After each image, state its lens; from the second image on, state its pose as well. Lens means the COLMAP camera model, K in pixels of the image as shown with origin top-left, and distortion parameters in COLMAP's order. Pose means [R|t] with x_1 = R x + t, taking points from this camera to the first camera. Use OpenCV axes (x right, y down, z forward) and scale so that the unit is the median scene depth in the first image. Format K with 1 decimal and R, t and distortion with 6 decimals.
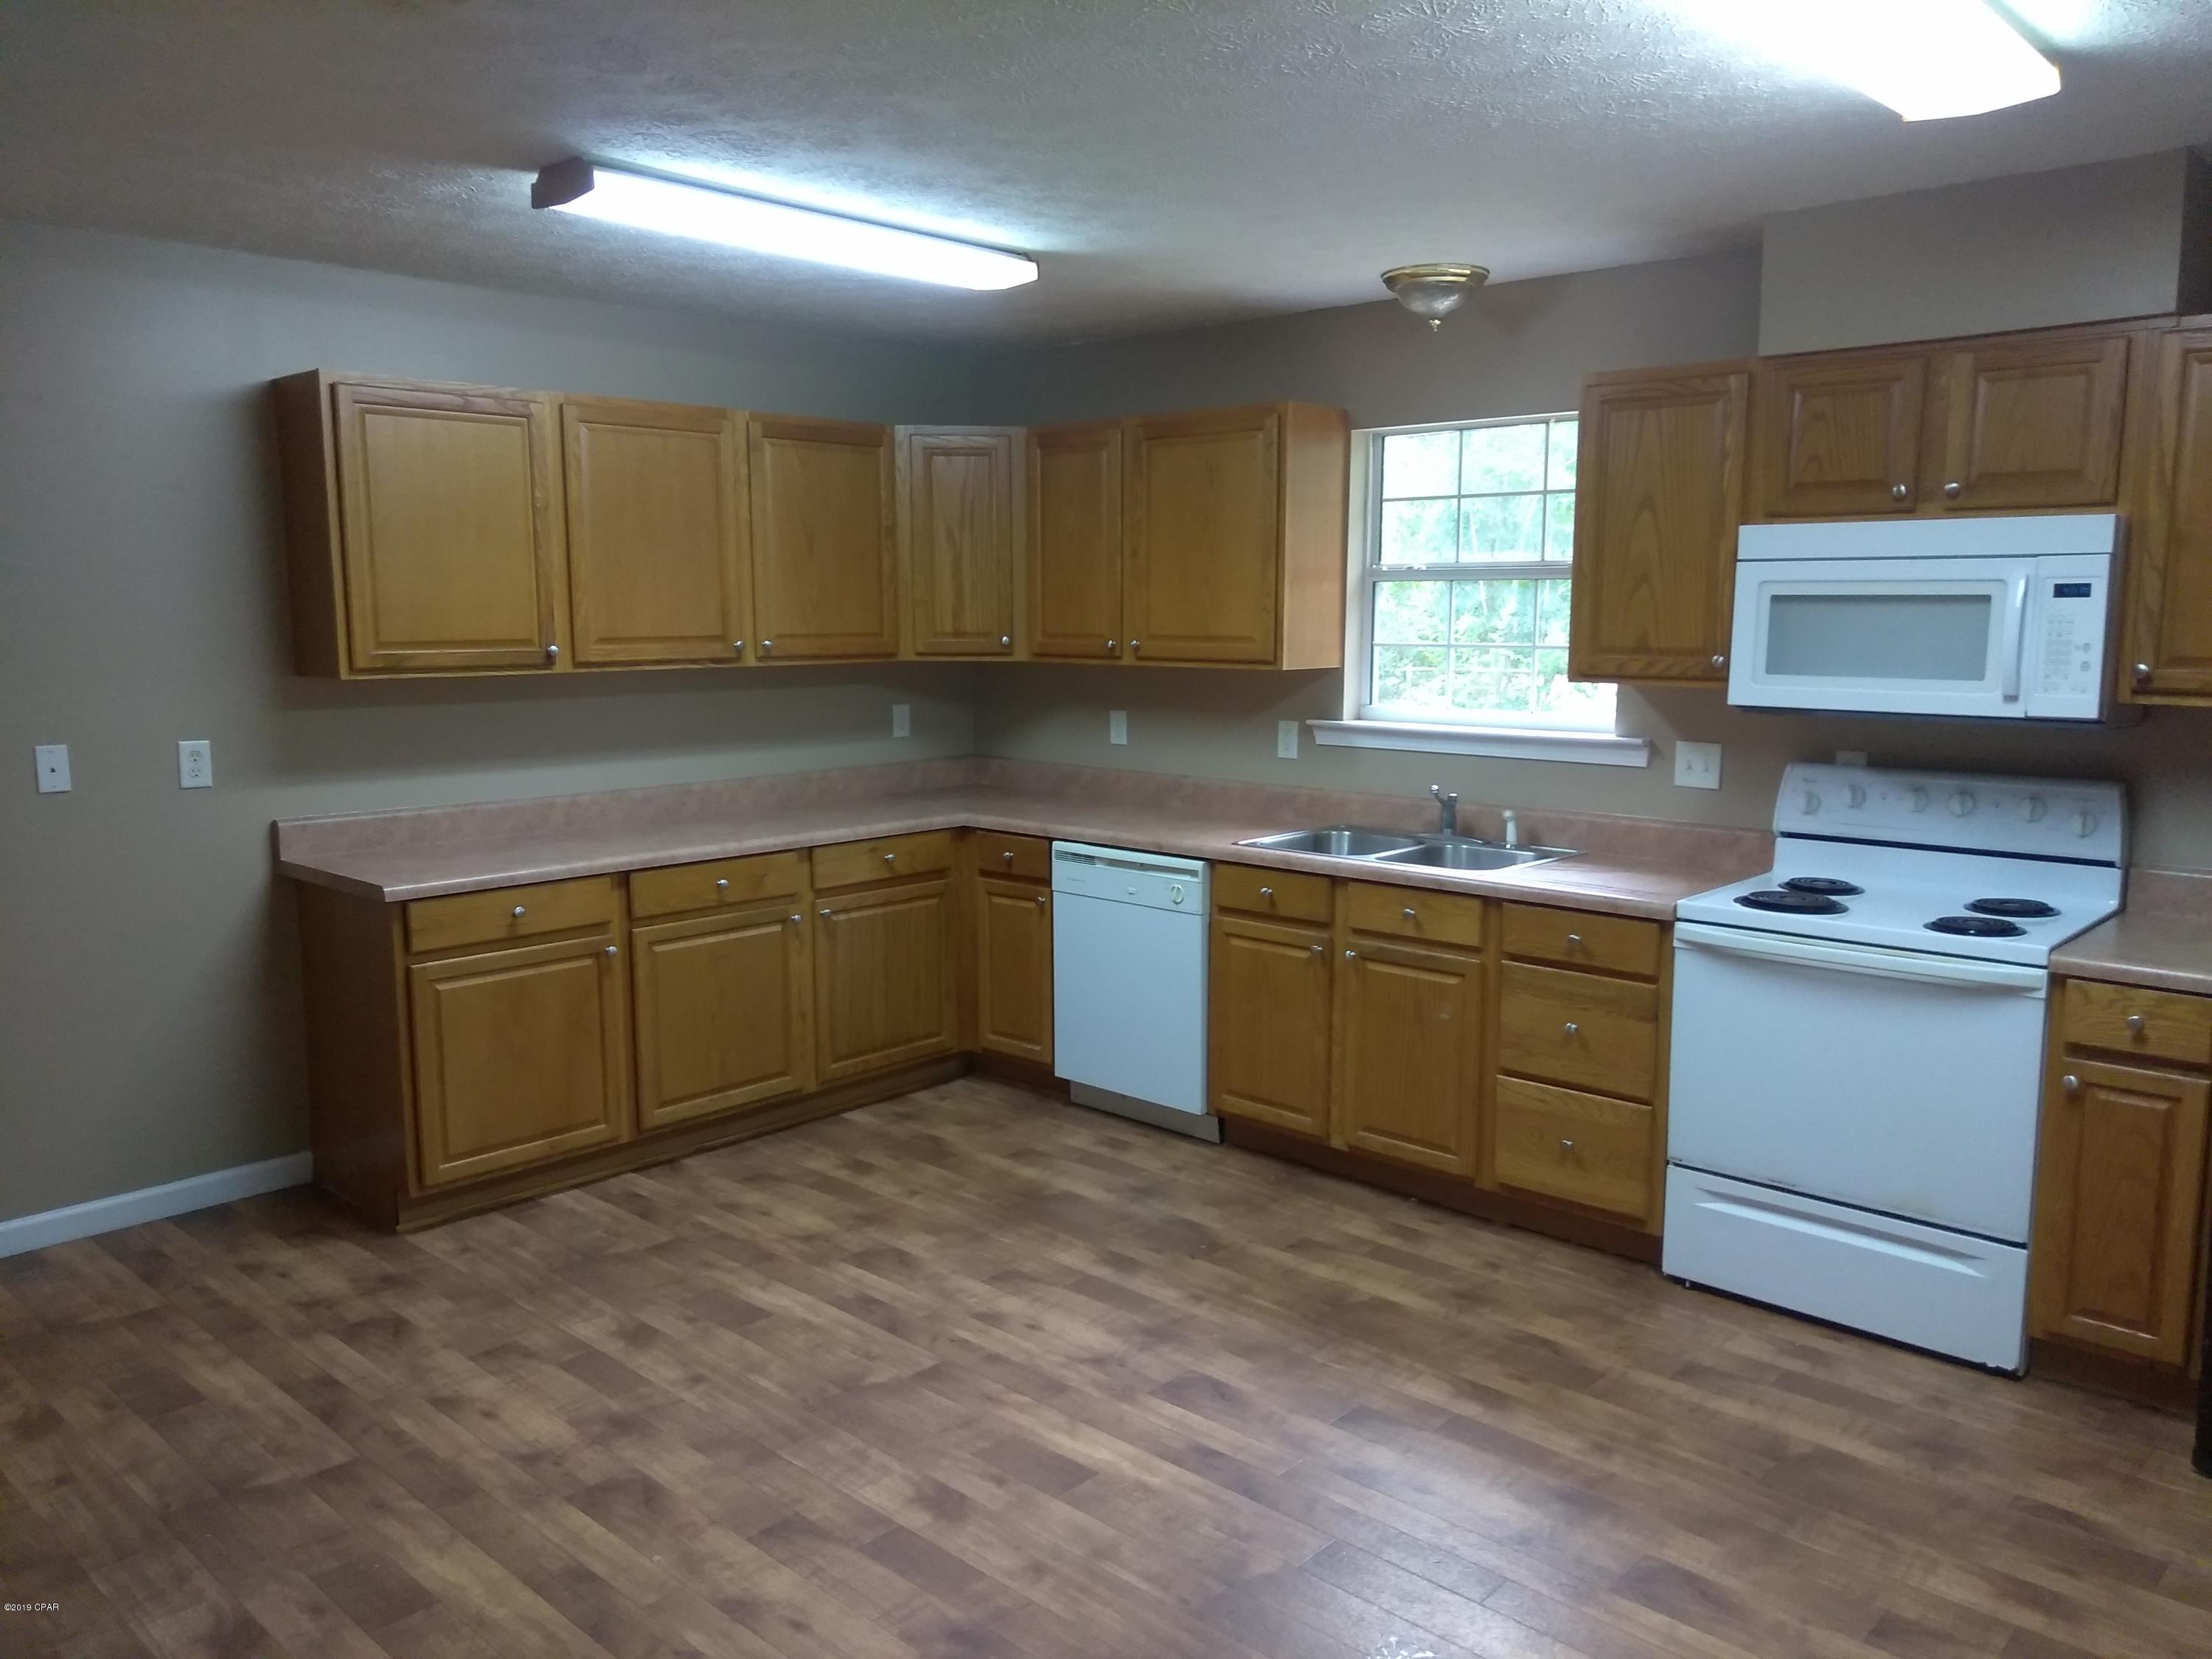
lens RADIAL K [[1662.4, 0, 1096.9], [0, 1662.4, 823.1], [0, 0, 1]] dist [0.040904, -0.053901]
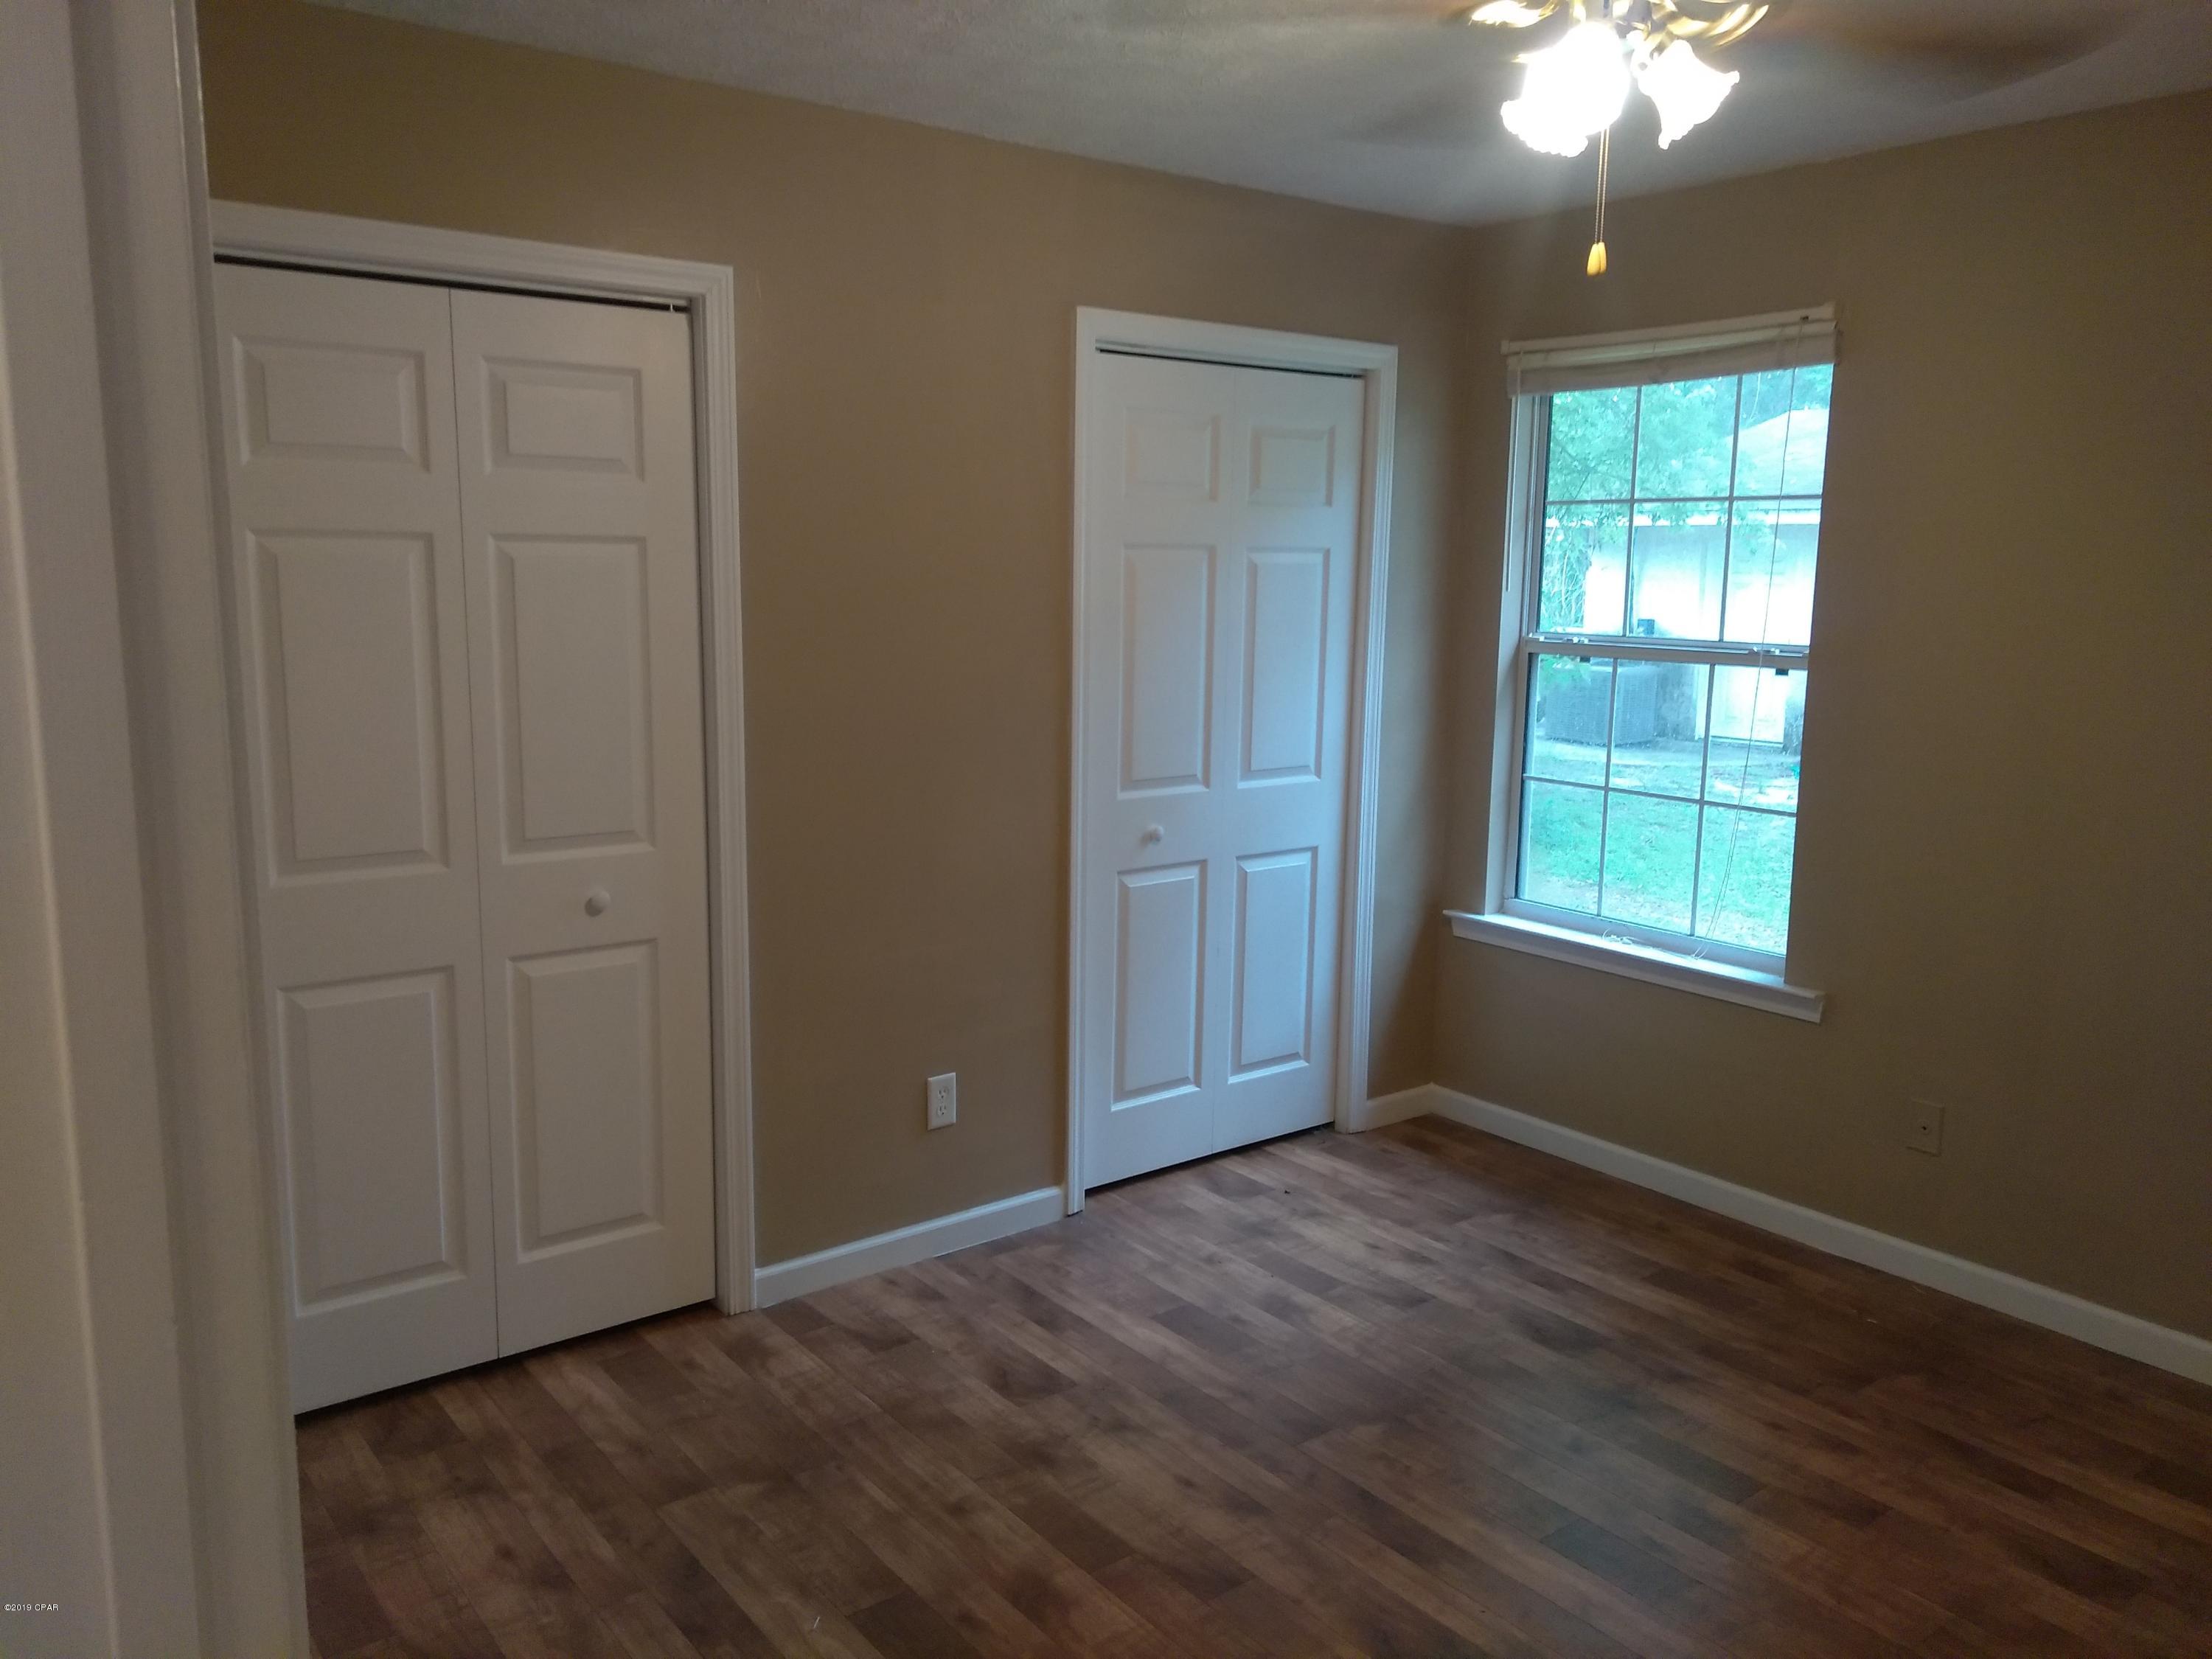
lens RADIAL K [[1662.4, 0, 1100.4], [0, 1662.4, 810.1], [0, 0, 1]] dist [0.040904, -0.053901]
pose [[-0.987885, -0.037438, 0.150601, -0.085265], [0.008189, 0.956535, 0.291501, -0.188989], [-0.154969, 0.289203, -0.944641, 1.353807]]
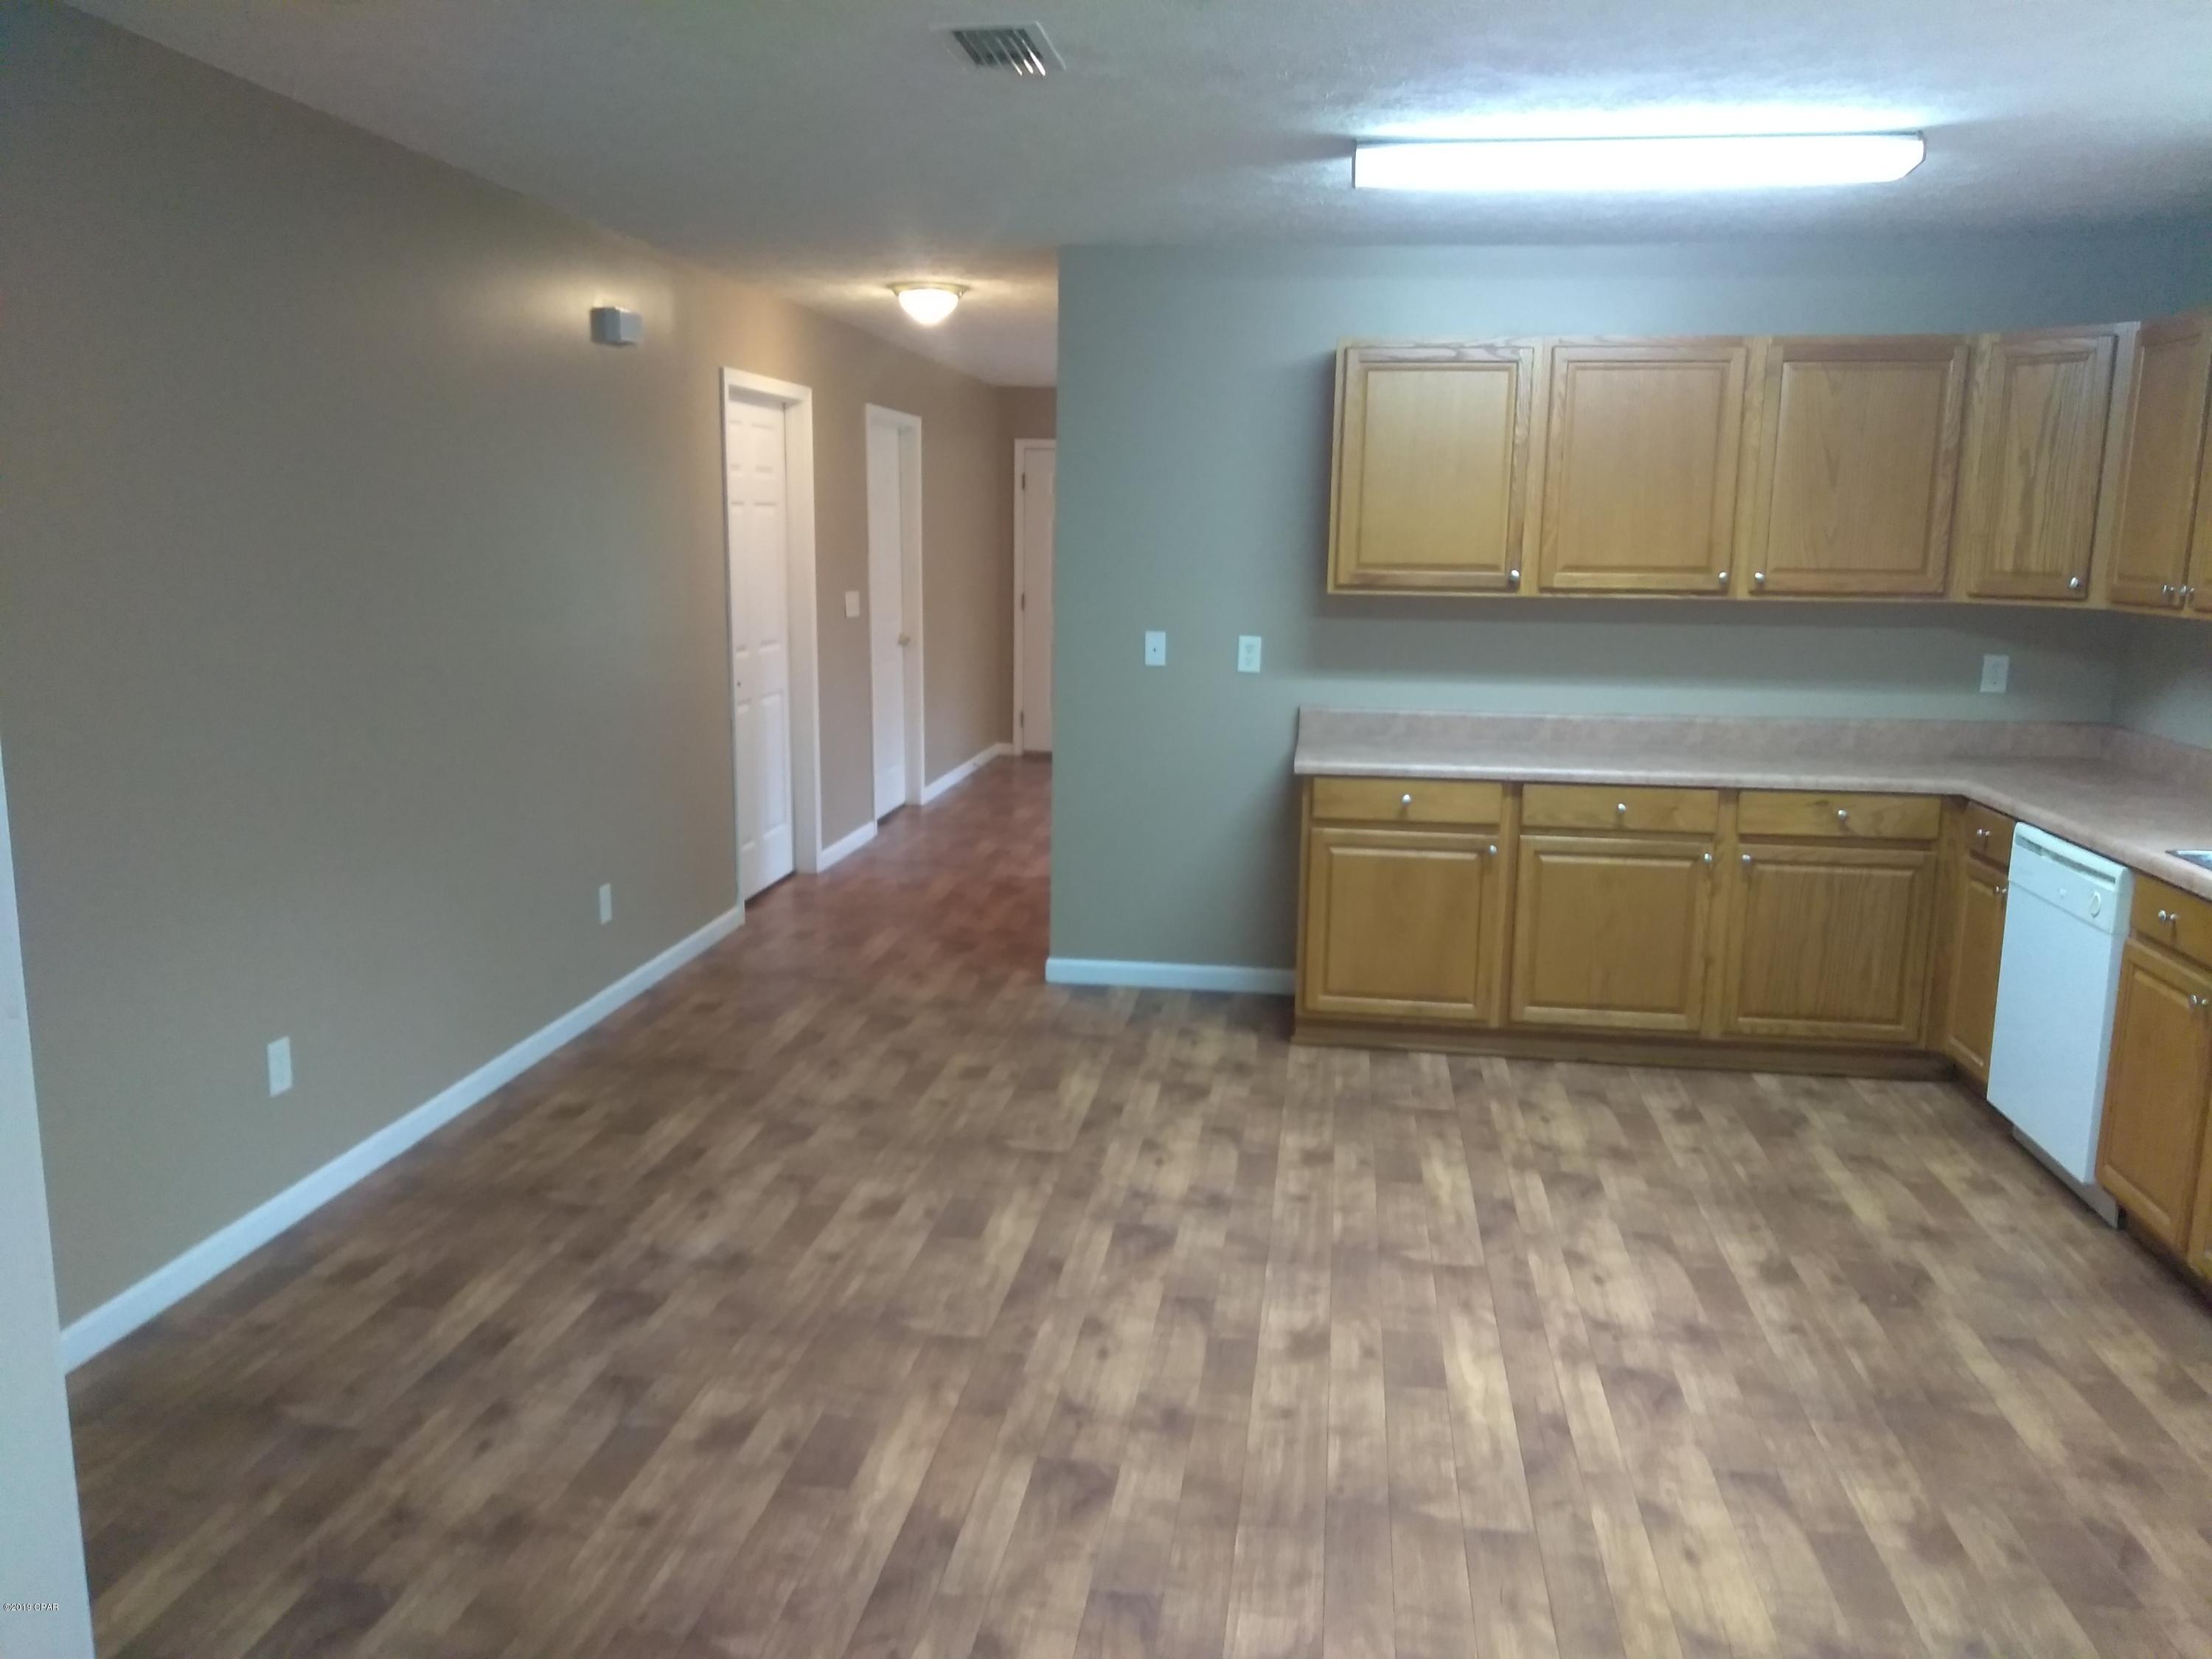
lens RADIAL K [[1662.4, 0, 1115.4], [0, 1662.4, 823.7], [0, 0, 1]] dist [0.040904, -0.053901]
pose [[0.574468, 0.149401, -0.804777, 0.444368], [-0.122198, 0.987837, 0.096157, -0.016066], [0.809354, 0.043104, 0.585737, 0.155706]]
